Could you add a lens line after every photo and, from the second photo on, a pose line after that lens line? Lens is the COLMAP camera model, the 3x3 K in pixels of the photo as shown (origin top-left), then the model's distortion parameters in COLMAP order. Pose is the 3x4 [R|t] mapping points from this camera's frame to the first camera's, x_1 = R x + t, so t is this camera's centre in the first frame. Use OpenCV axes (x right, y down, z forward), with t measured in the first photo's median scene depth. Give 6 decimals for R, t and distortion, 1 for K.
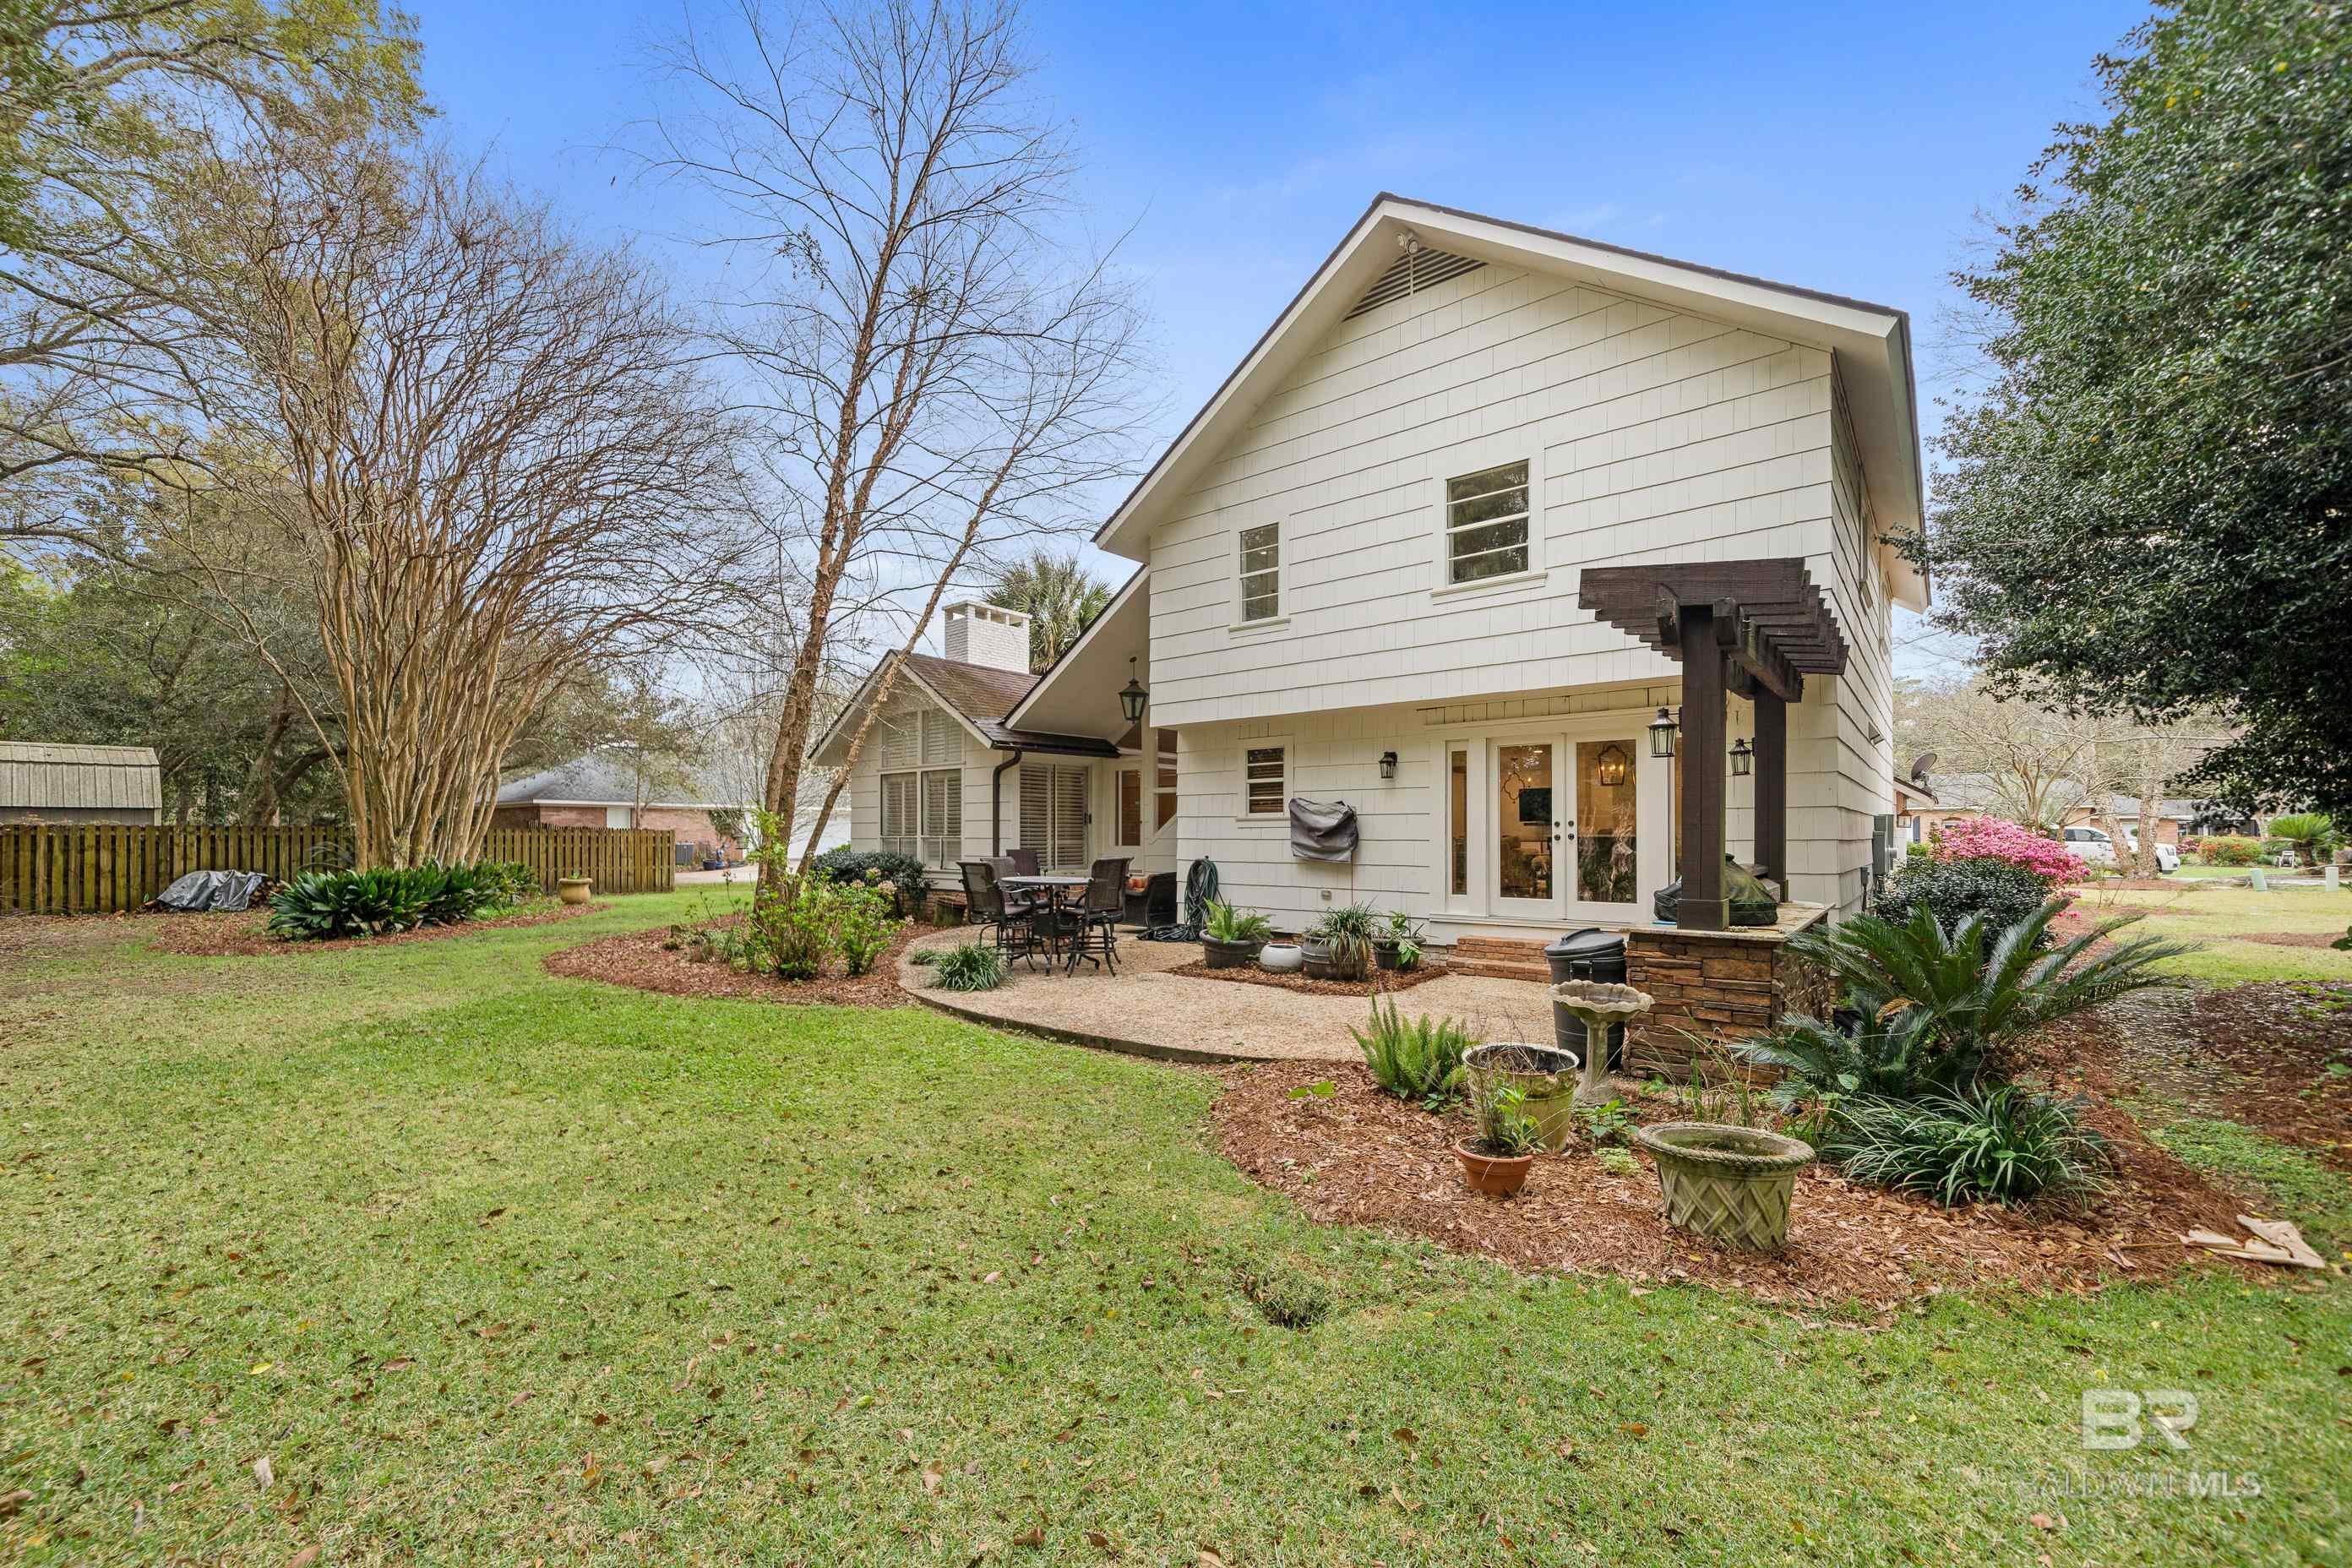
lens RADIAL K [[938.4, 0, 1177.9], [0, 938.4, 829.0], [0, 0, 1]] dist [0.000005, -0.000019]
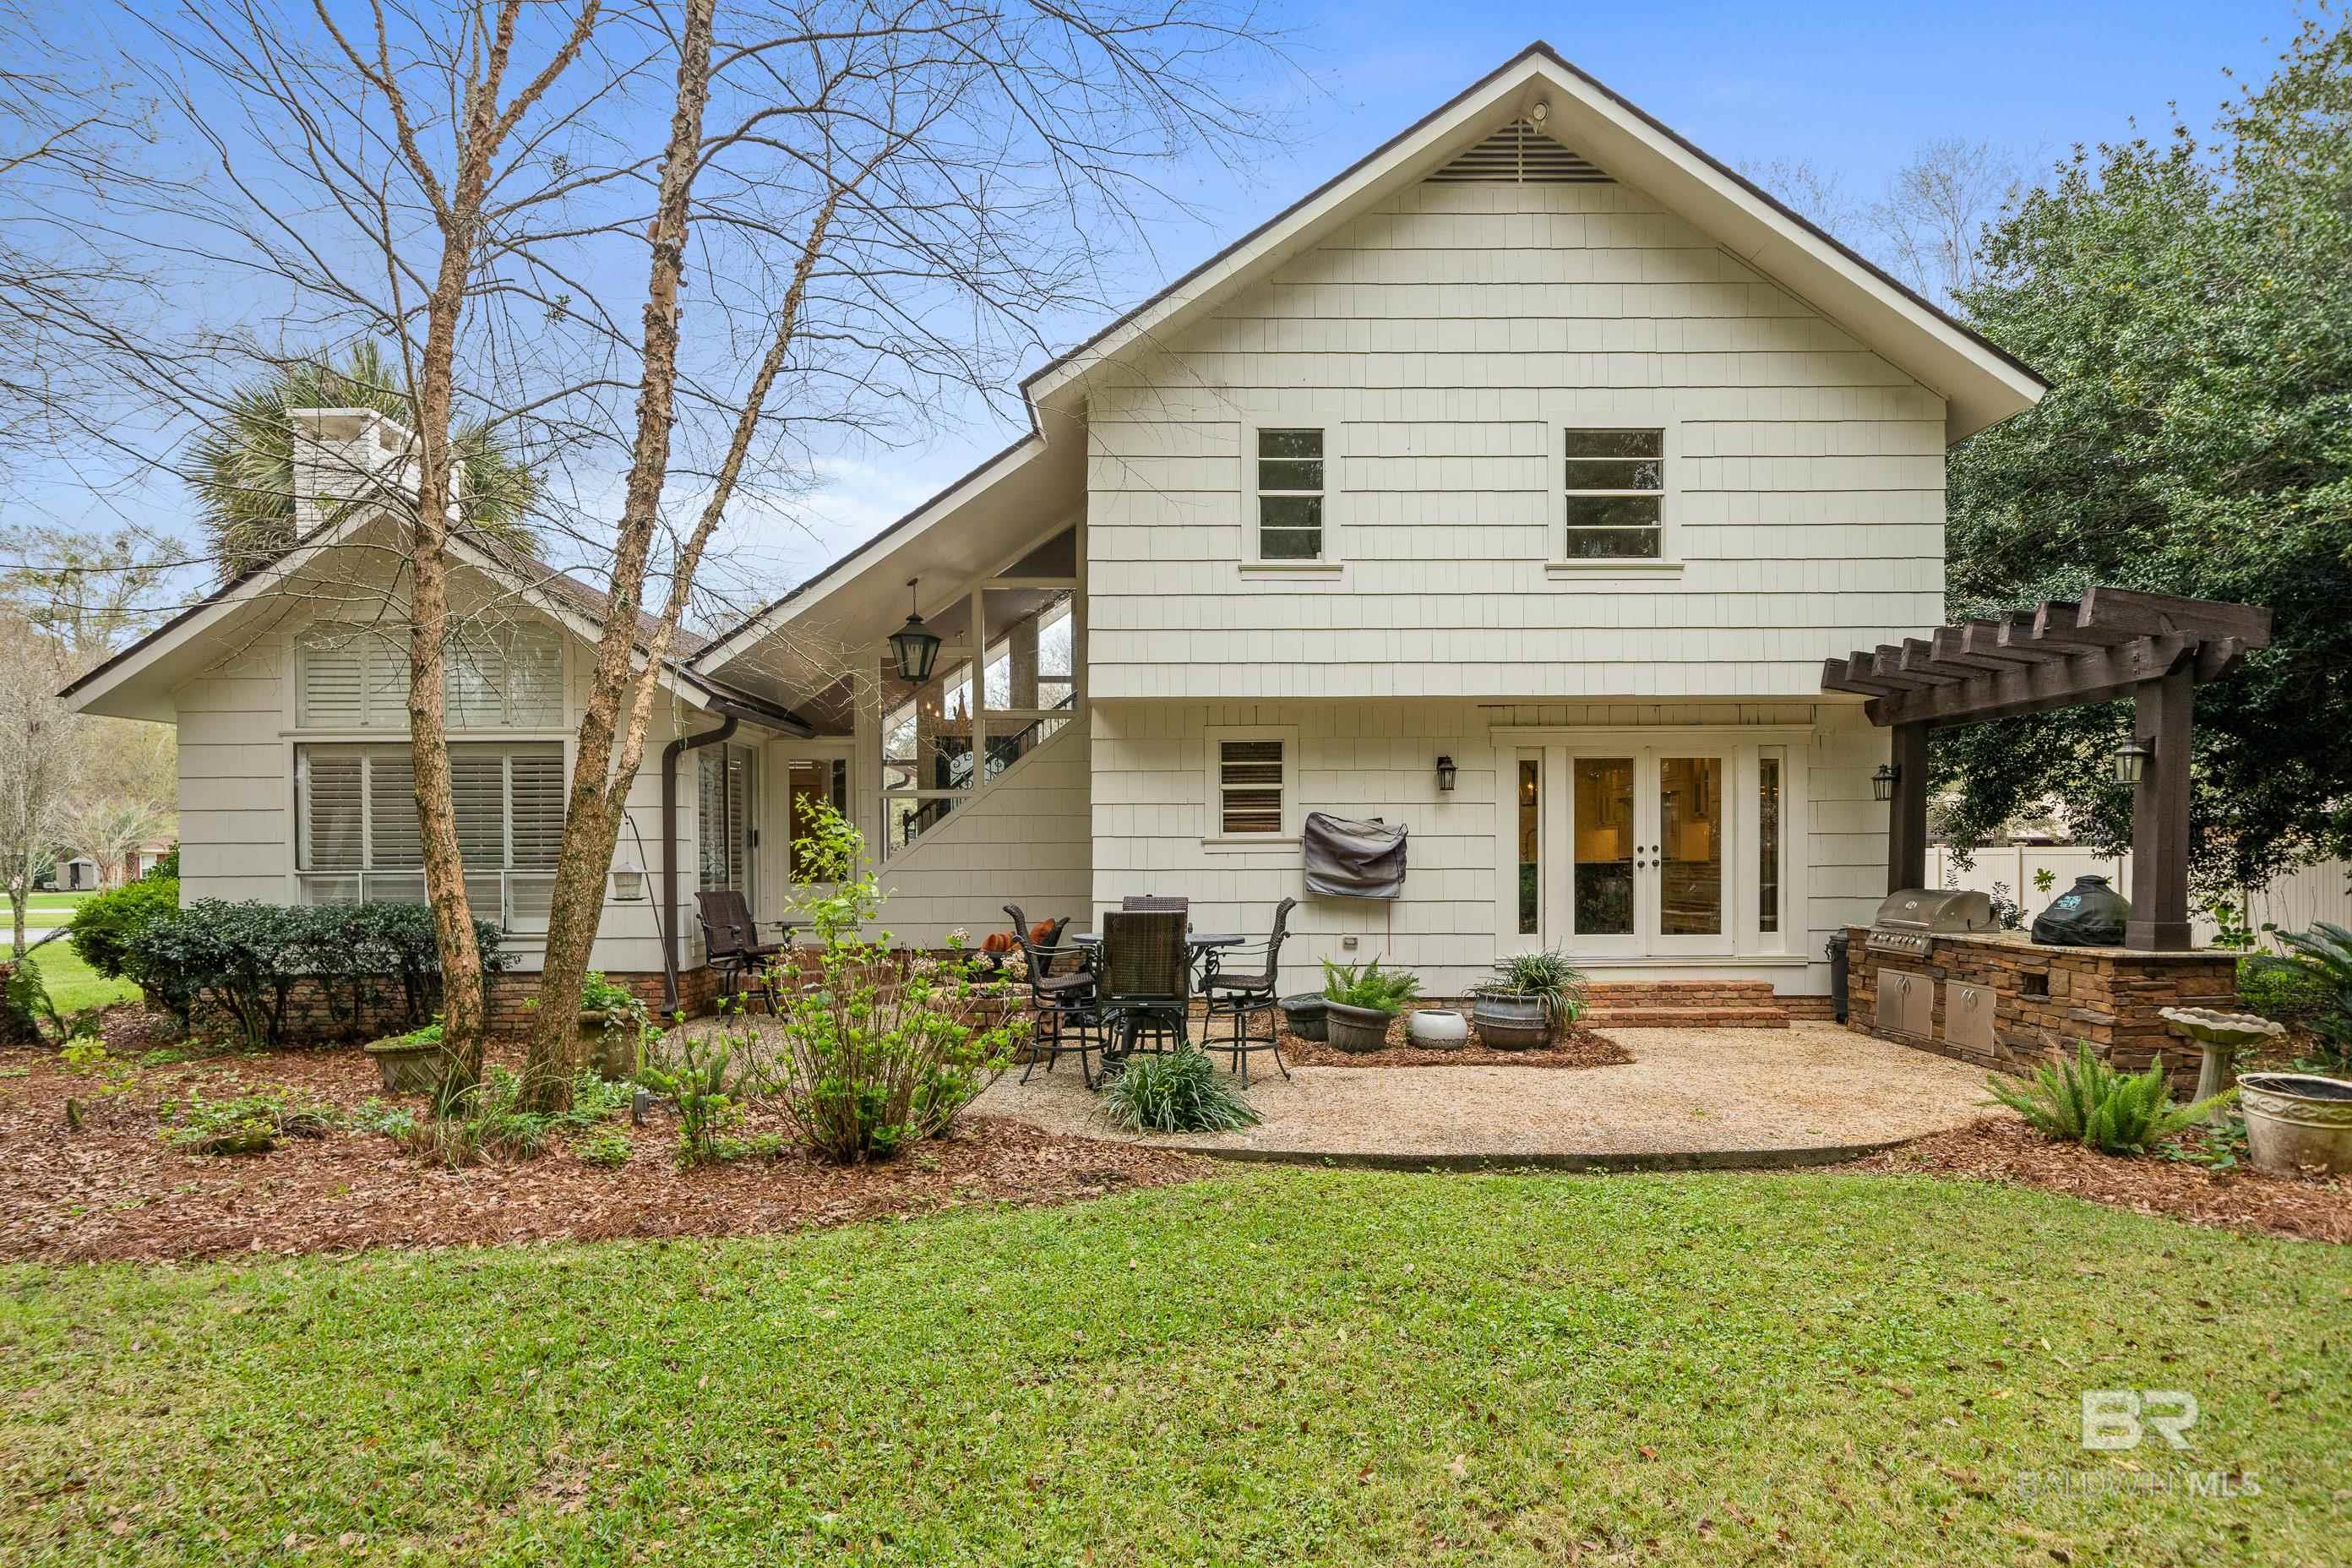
lens RADIAL K [[1243.2, 0, 1185.4], [0, 1243.2, 885.5], [0, 0, 1]] dist [-0.000029, -0.000489]
pose [[0.759077, -0.016265, 0.650797, -0.599190], [0.000328, 0.999697, 0.024602, -0.000139], [-0.651000, -0.018462, 0.758853, 0.339521]]
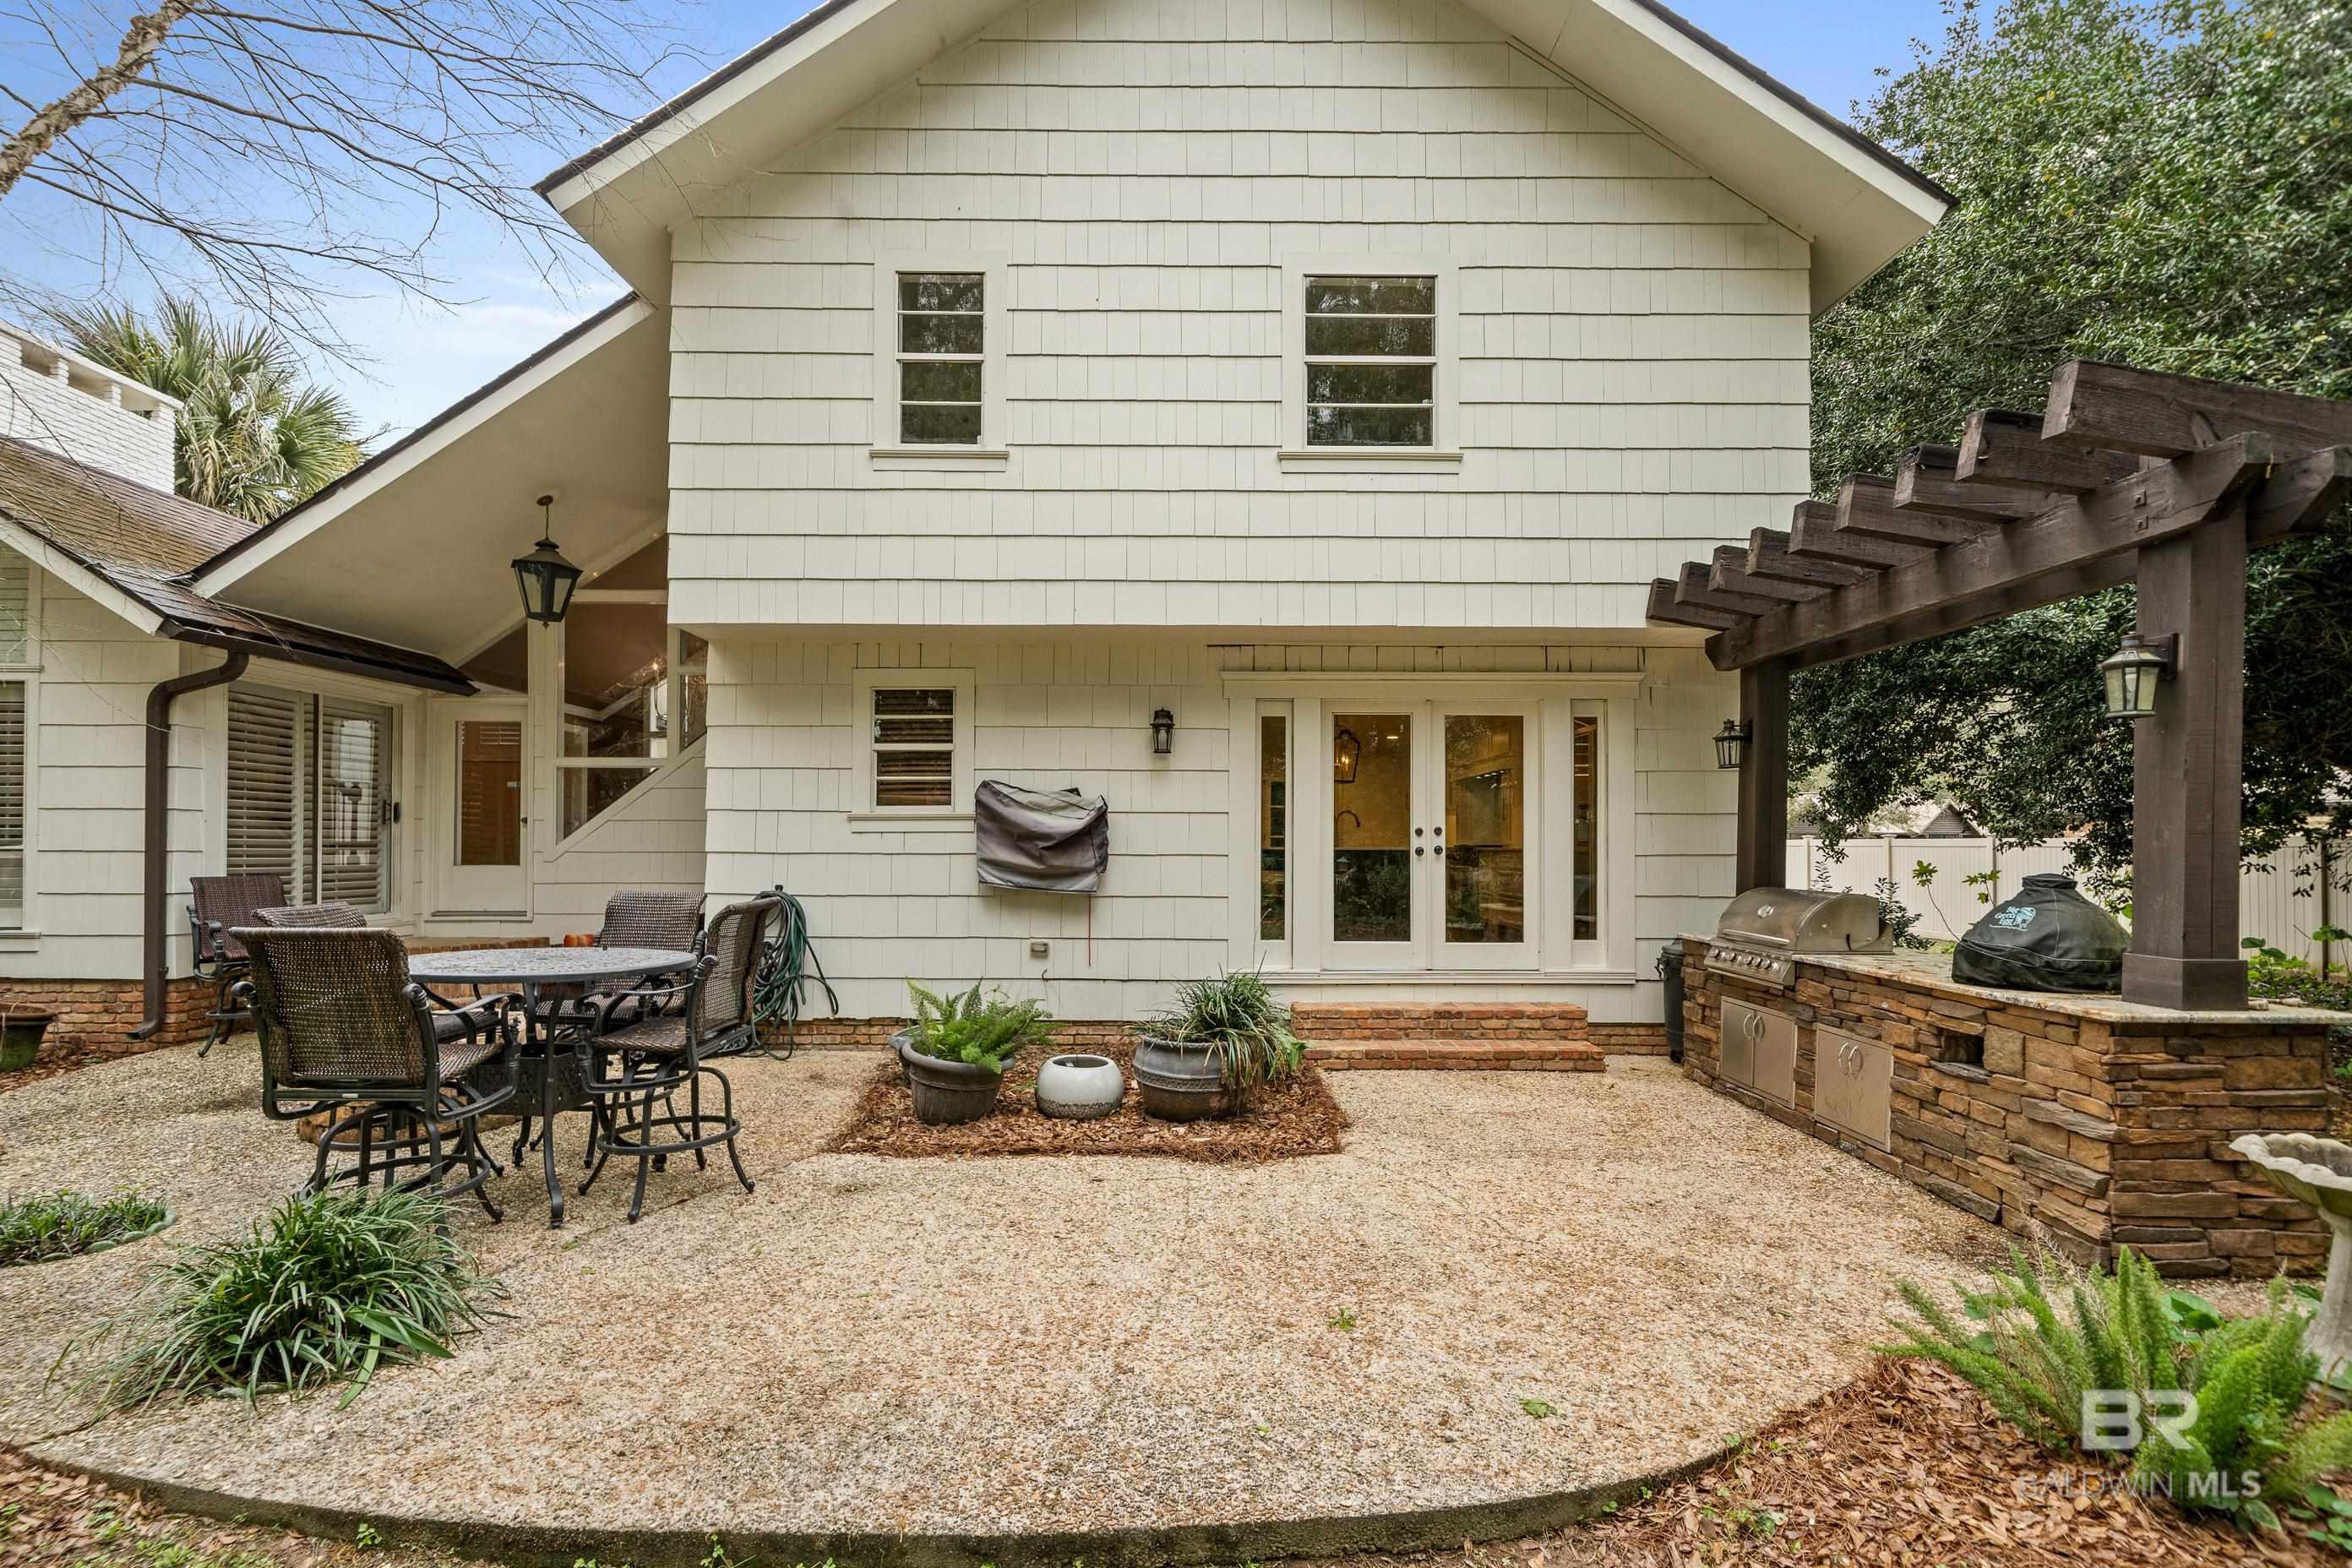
lens RADIAL K [[1014.7, 0, 1180.9], [0, 1014.7, 842.5], [0, 0, 1]] dist [-0.001602, 0.000045]
pose [[0.765528, 0.006400, 0.643371, -0.182051], [-0.008155, 0.999967, -0.000244, 0.003524], [-0.643351, -0.005060, 0.765555, 0.474131]]
